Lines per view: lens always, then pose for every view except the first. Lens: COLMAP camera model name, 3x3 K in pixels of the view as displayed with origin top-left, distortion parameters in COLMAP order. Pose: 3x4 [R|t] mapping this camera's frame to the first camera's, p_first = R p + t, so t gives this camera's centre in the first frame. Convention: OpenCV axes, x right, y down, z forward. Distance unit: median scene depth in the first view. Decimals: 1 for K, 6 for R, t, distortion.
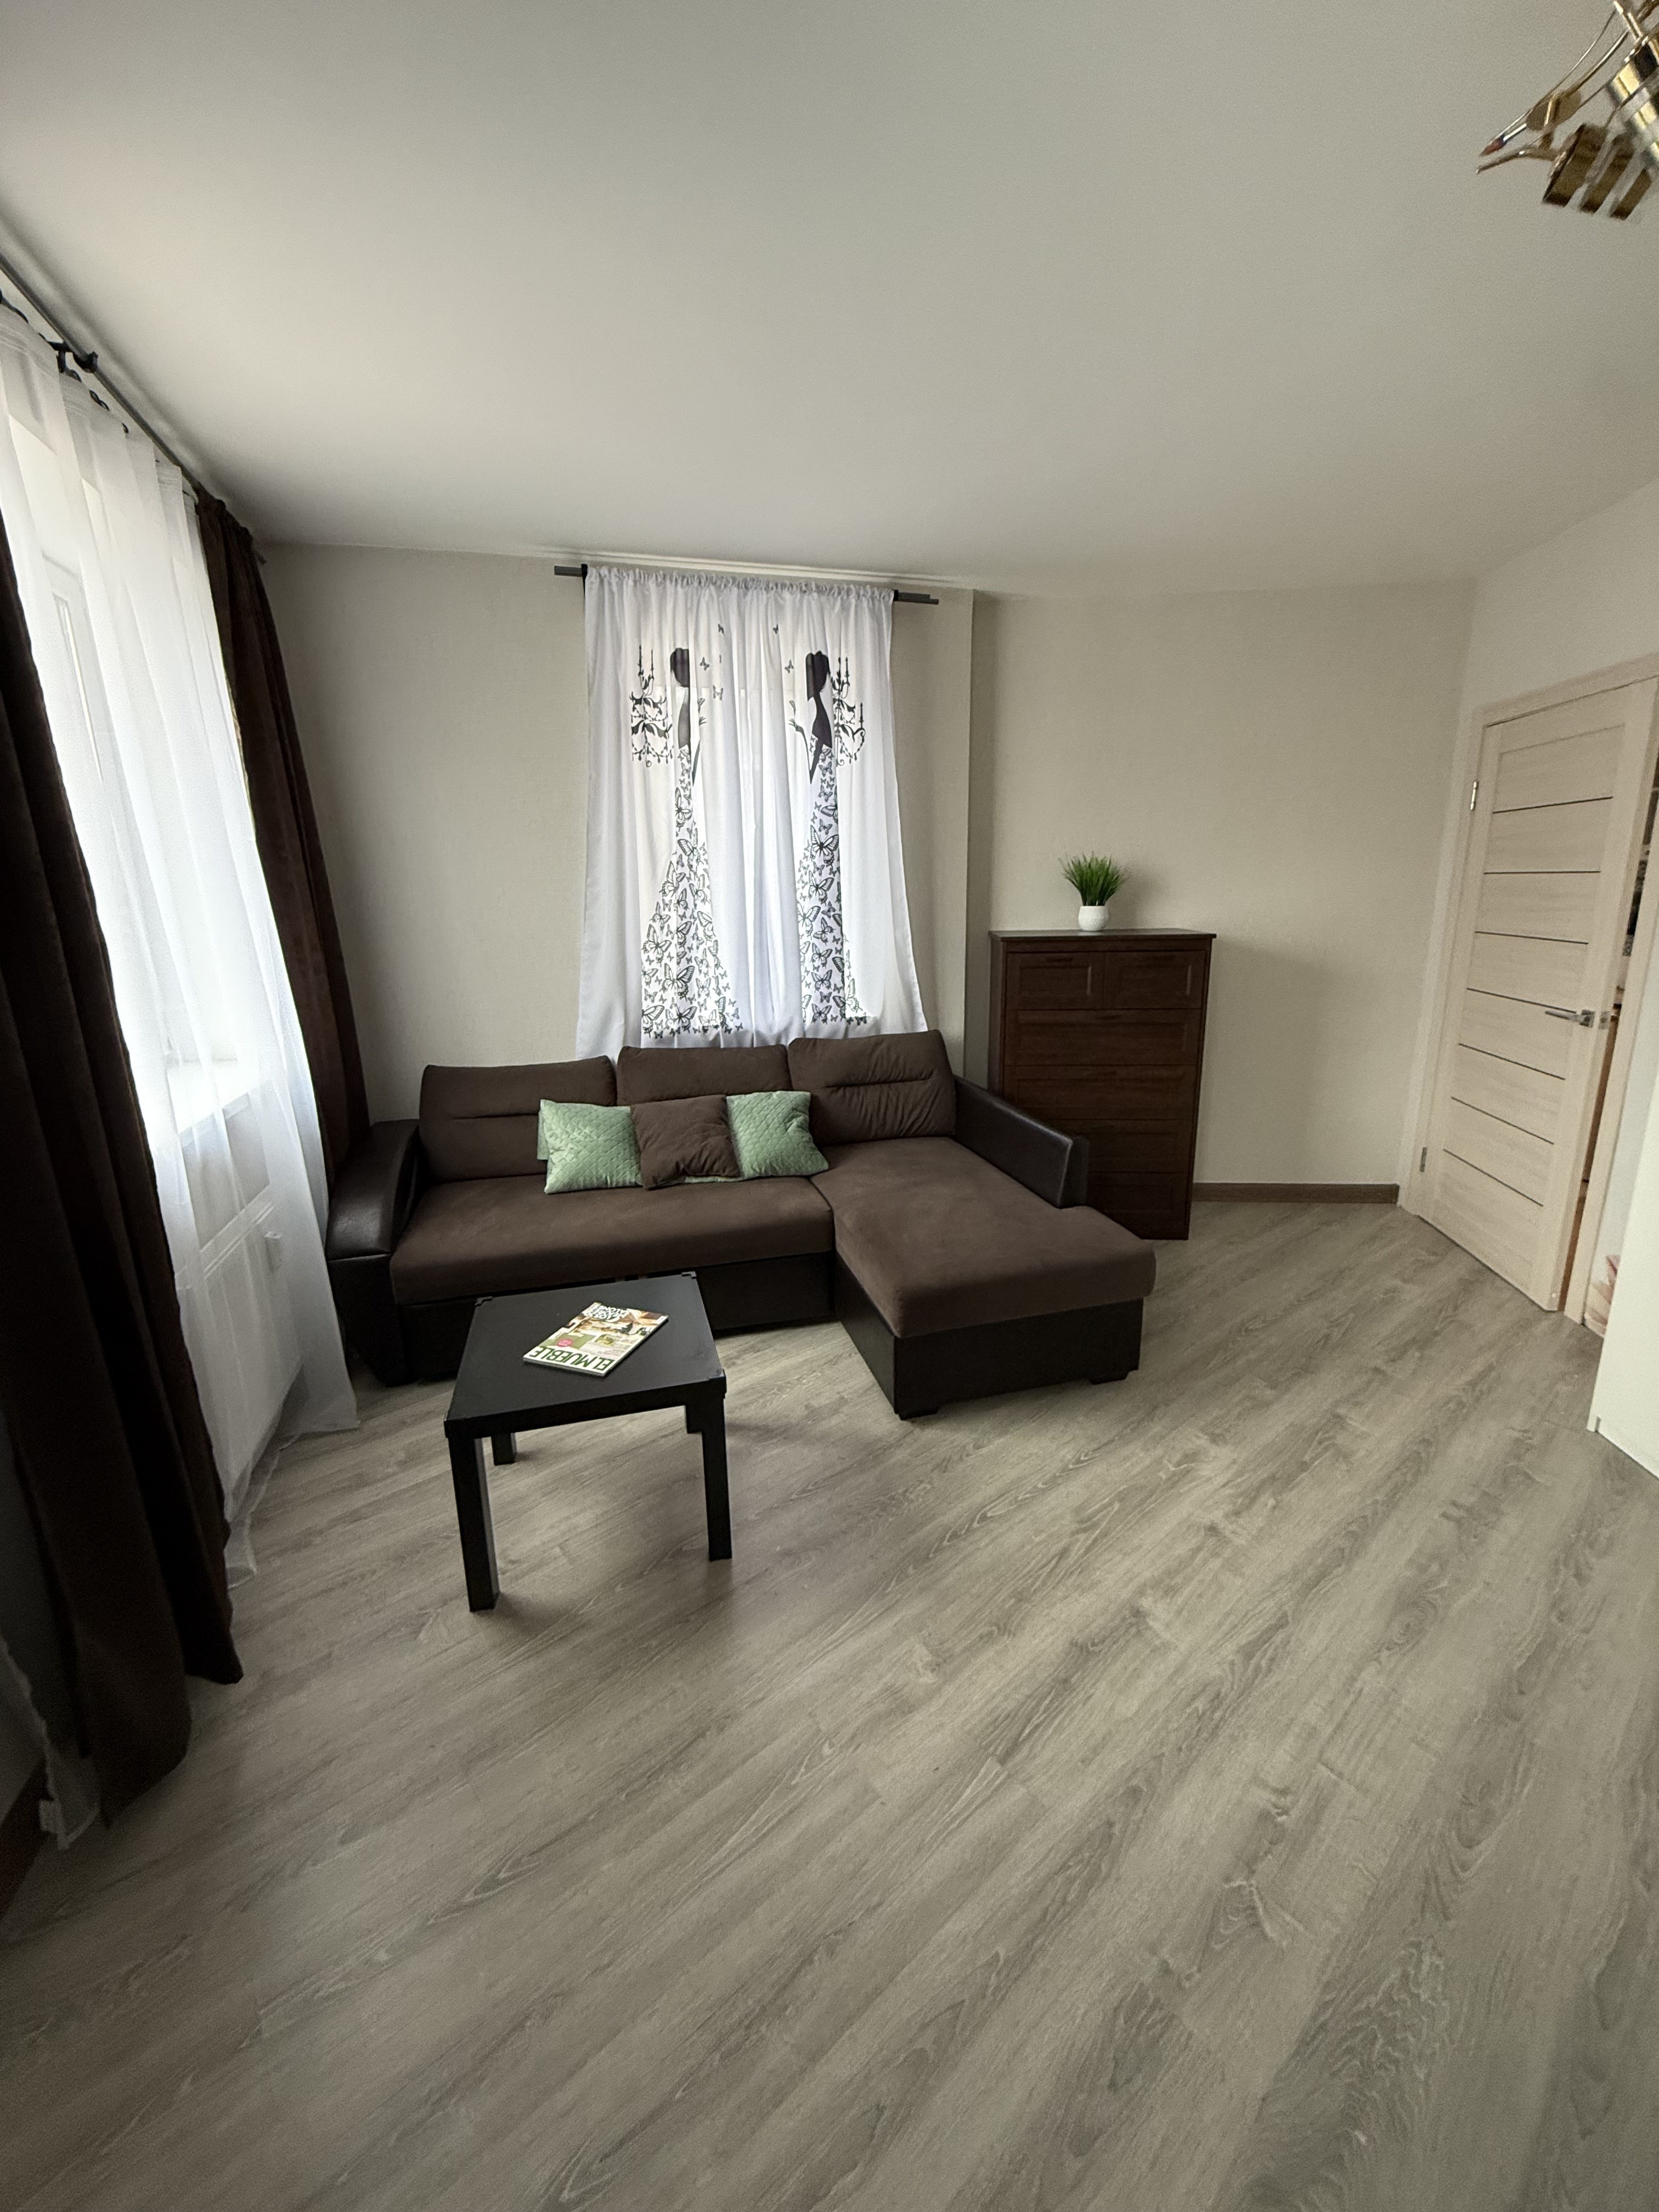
lens RADIAL K [[875.3, 0, 831.8], [0, 875.3, 1105.5], [0, 0, 1]] dist [0.000564, 0.000027]
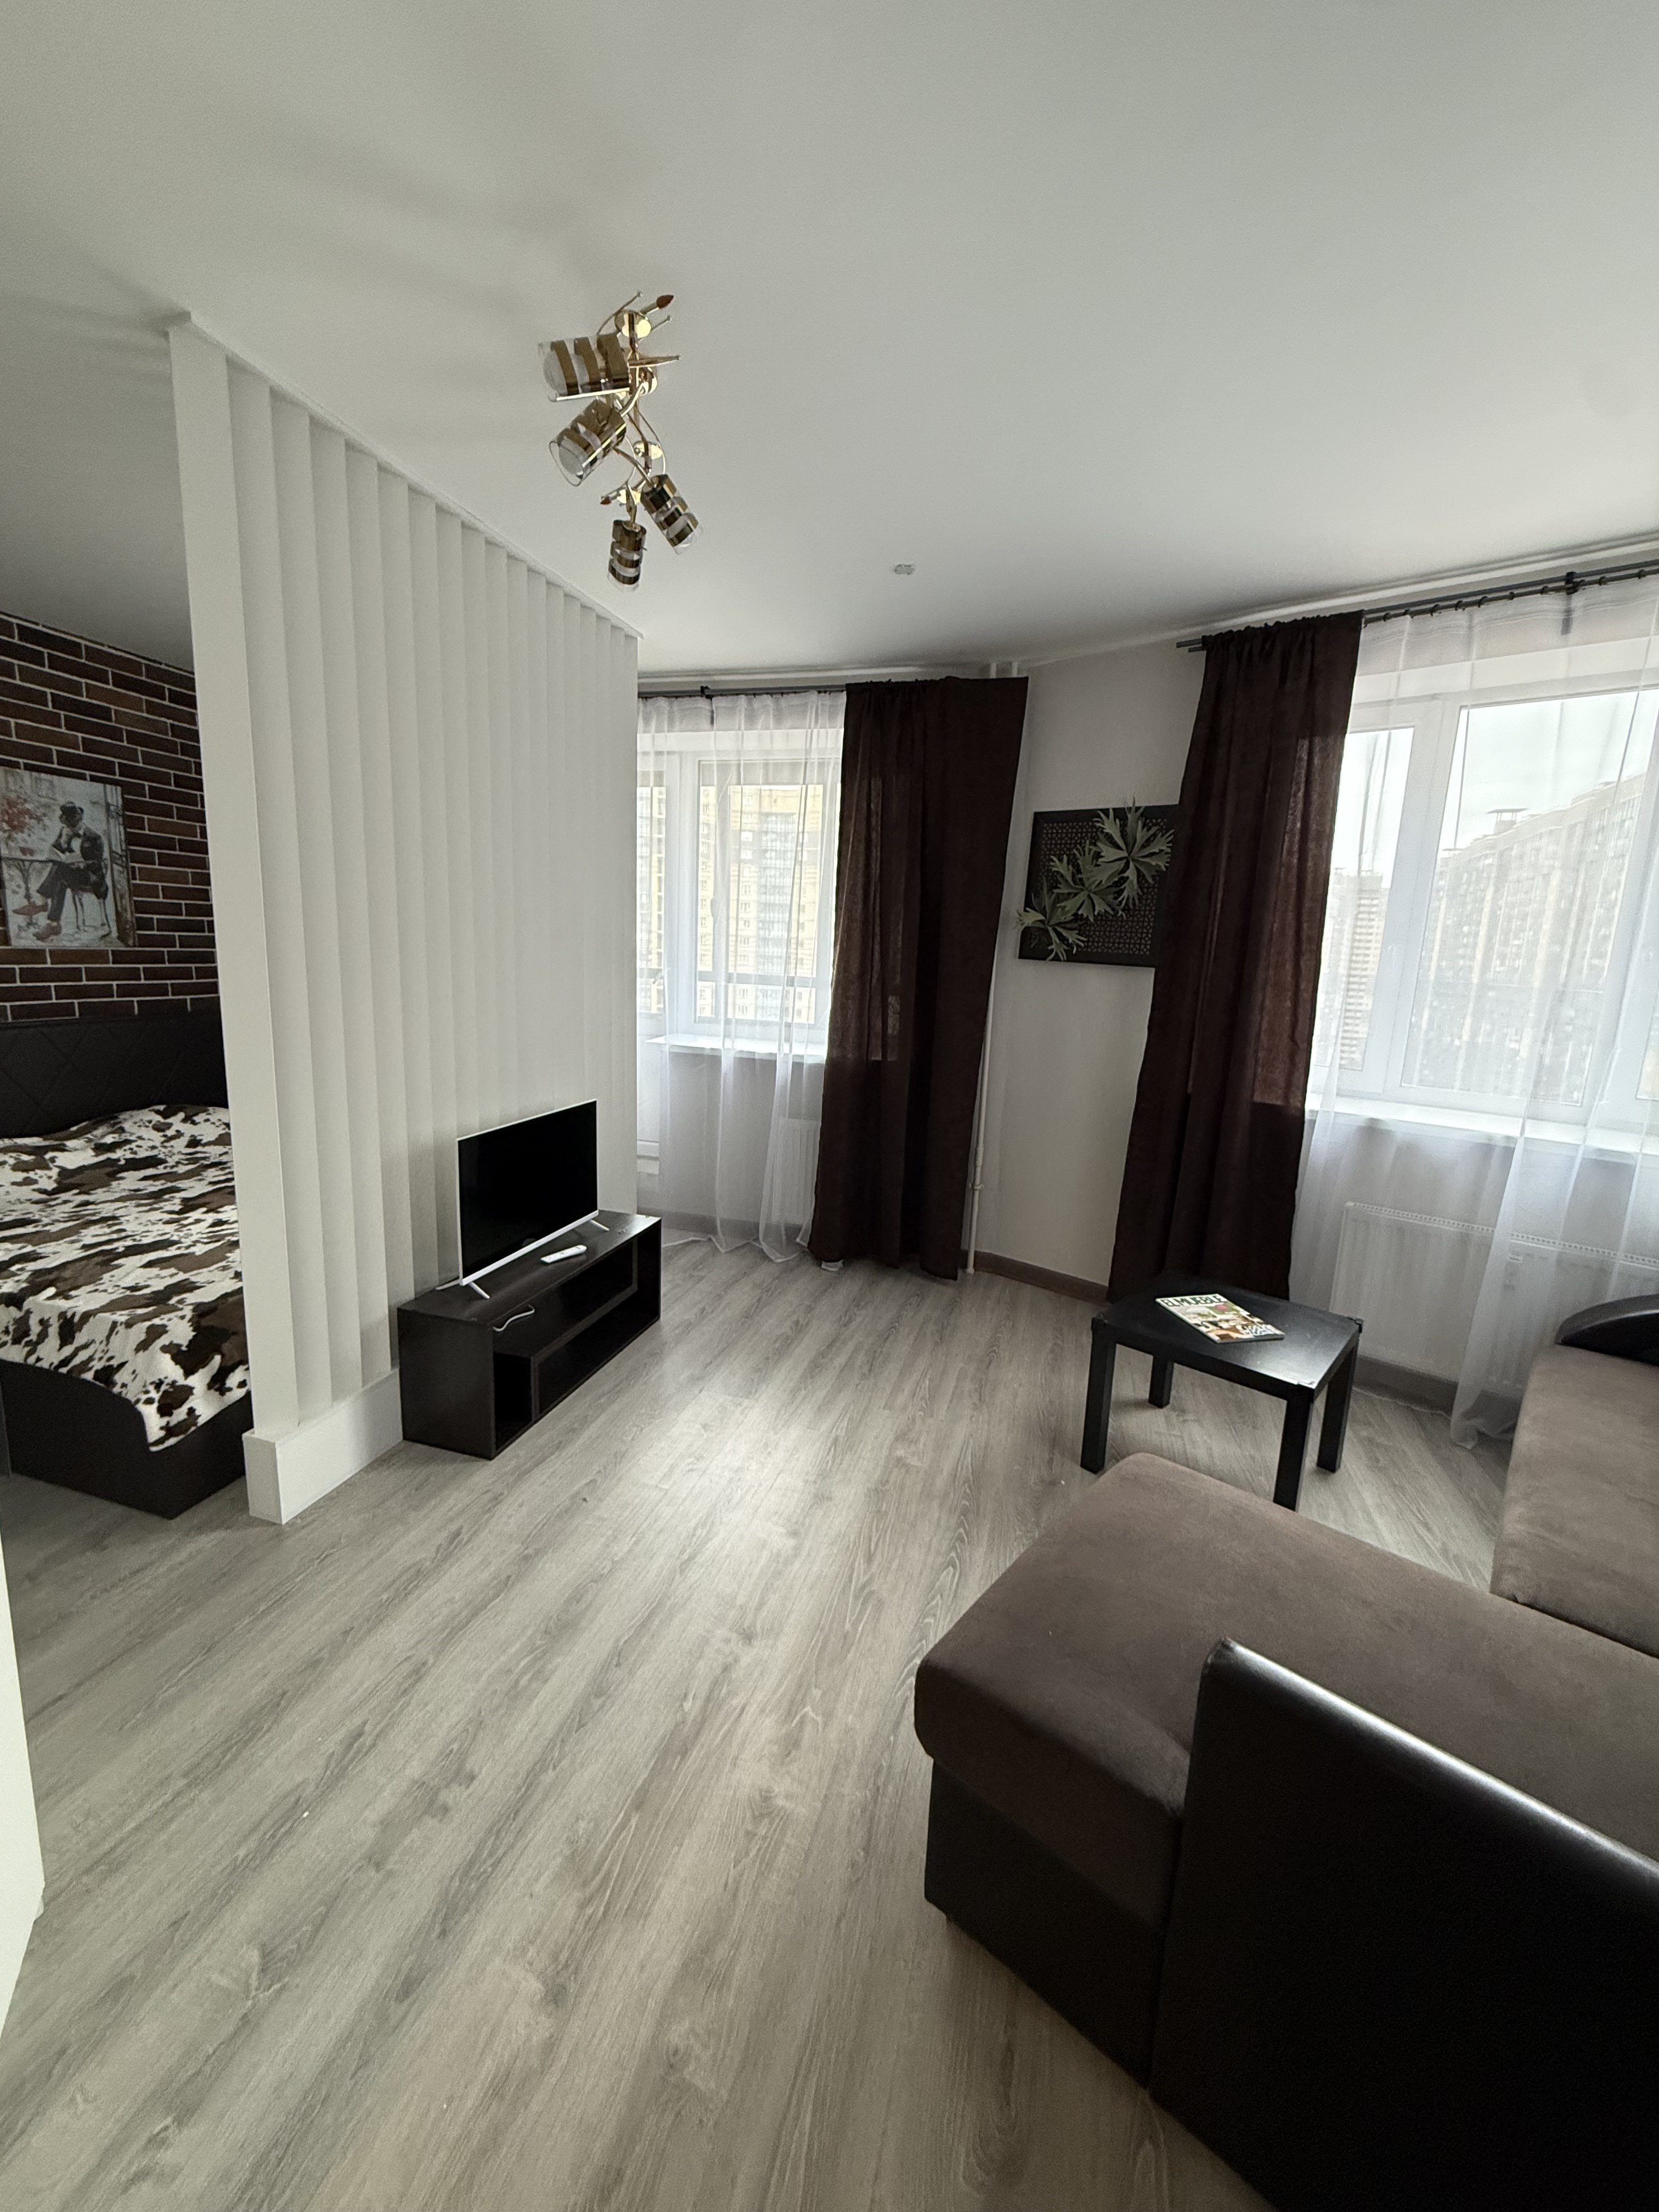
lens RADIAL K [[886.1, 0, 835.9], [0, 886.1, 1105.2], [0, 0, 1]] dist [0.009943, -0.000013]
pose [[-0.831475, 0.084573, -0.549087, 0.681557], [-0.157820, 0.911672, 0.379405, -0.319394], [0.532675, 0.402122, -0.744685, 1.258050]]
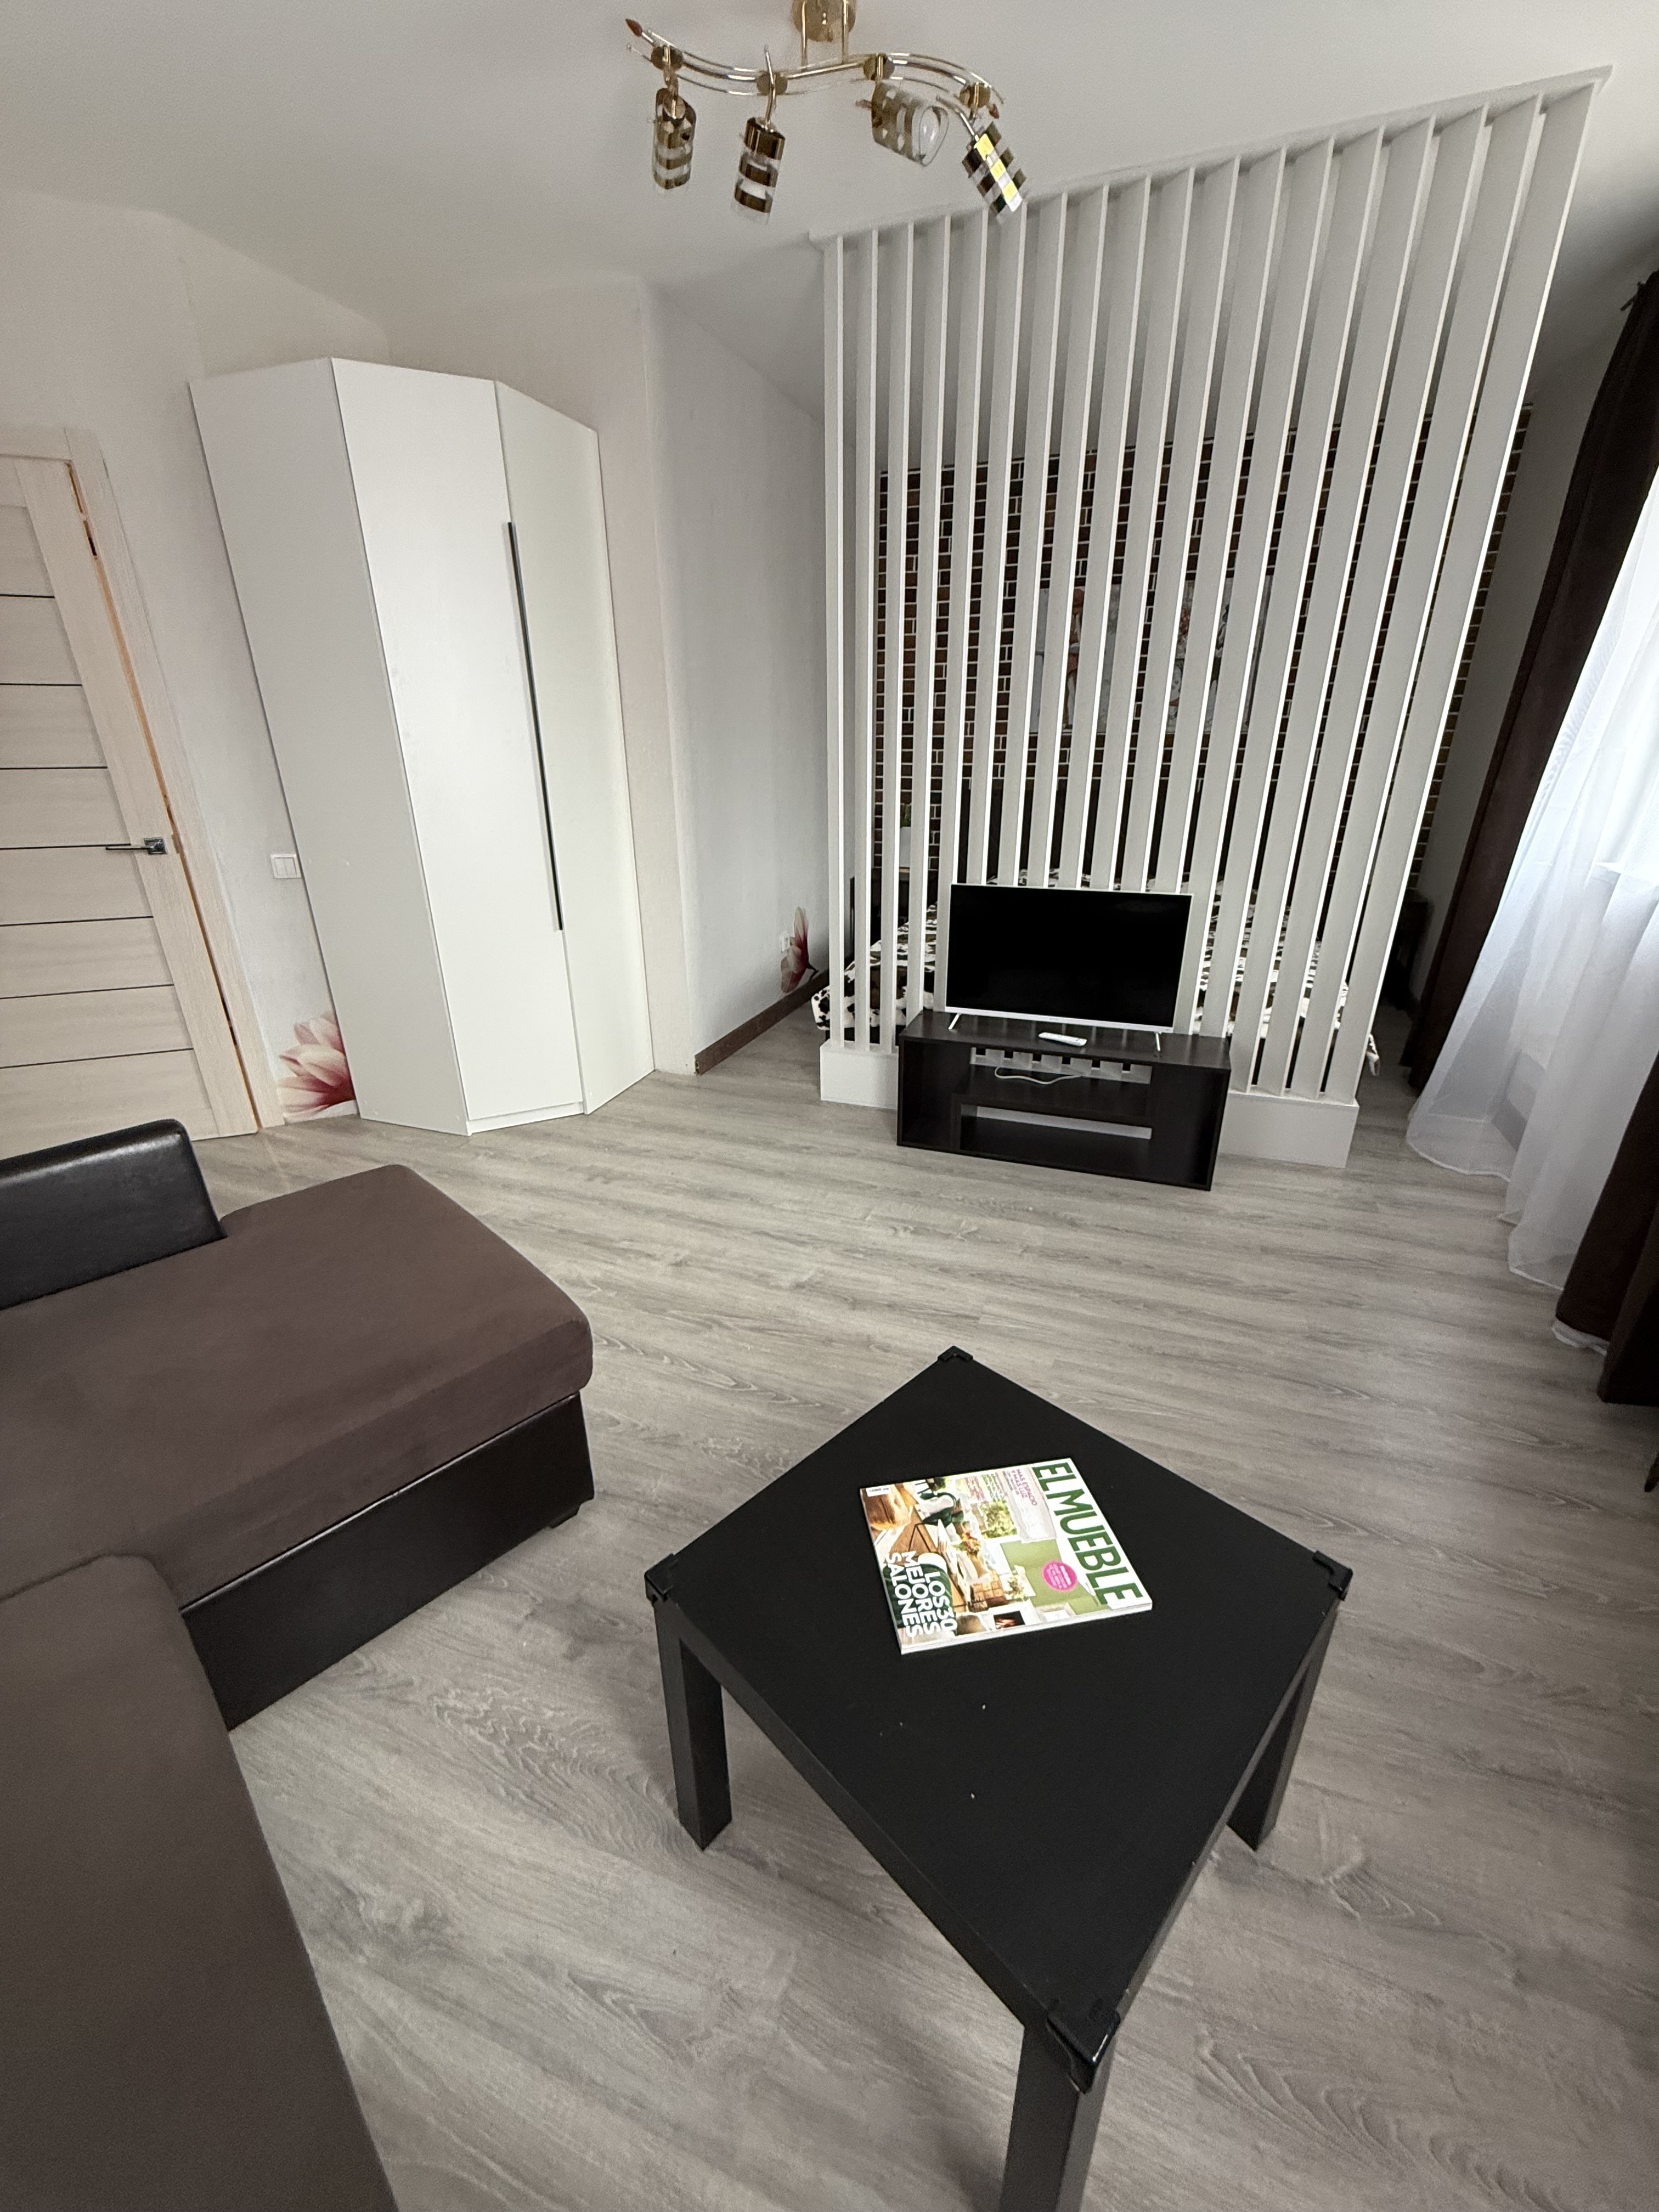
lens RADIAL K [[875.3, 0, 831.8], [0, 875.3, 1105.5], [0, 0, 1]] dist [0.000564, 0.000027]
pose [[-0.494362, -0.317724, 0.809110, -0.449010], [0.225337, 0.852146, 0.472303, -0.165919], [-0.839541, 0.415811, -0.349673, 0.952436]]
